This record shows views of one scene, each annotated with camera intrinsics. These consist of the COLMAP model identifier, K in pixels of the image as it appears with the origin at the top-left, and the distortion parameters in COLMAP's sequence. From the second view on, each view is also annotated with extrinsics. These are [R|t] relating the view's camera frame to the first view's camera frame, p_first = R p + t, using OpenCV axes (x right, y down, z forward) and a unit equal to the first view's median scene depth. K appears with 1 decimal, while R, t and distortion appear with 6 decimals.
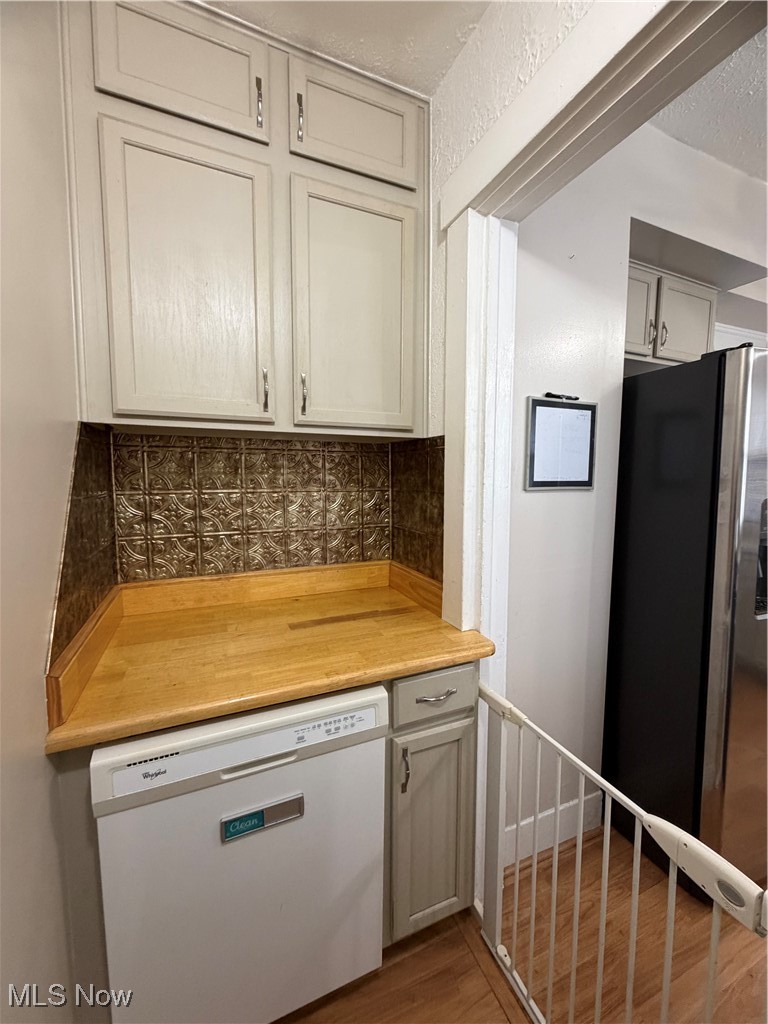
lens RADIAL K [[405.8, 0, 381.7], [0, 405.8, 508.5], [0, 0, 1]] dist [0.001884, 0.000355]
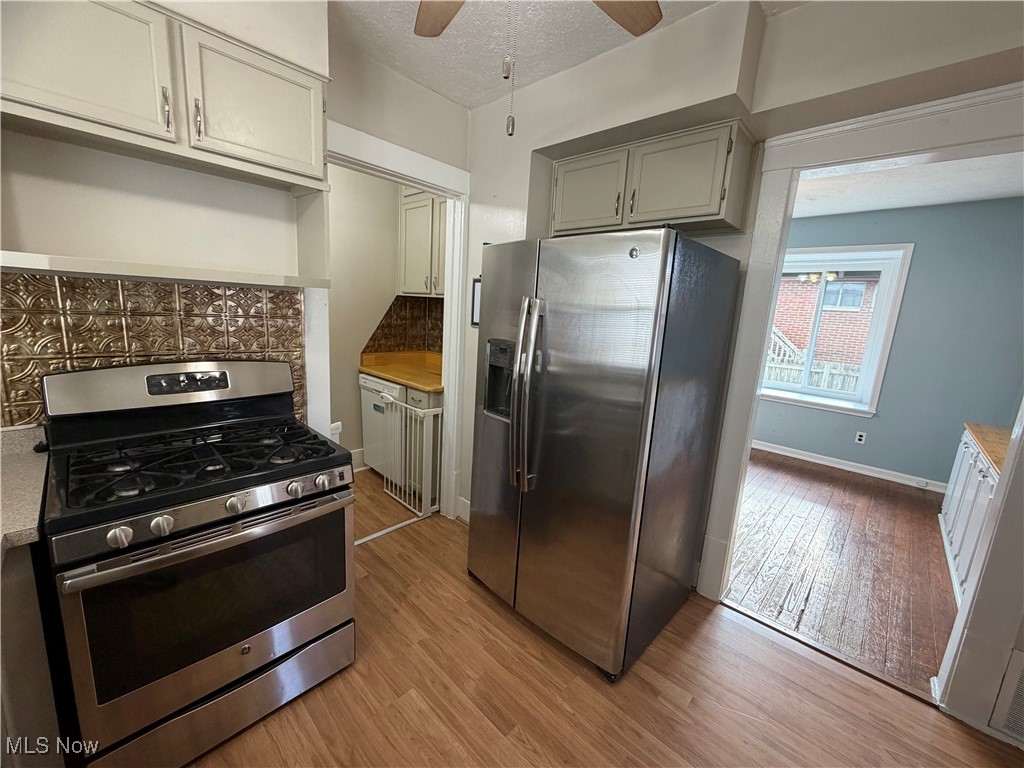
lens RADIAL K [[405.8, 0, 511.2], [0, 405.8, 383.9], [0, 0, 1]] dist [0.001884, 0.000355]
pose [[0.395102, 0.186679, -0.899470, 2.531794], [-0.131921, 0.980516, 0.145552, -0.092012], [0.909116, 0.061151, 0.412030, 0.436007]]
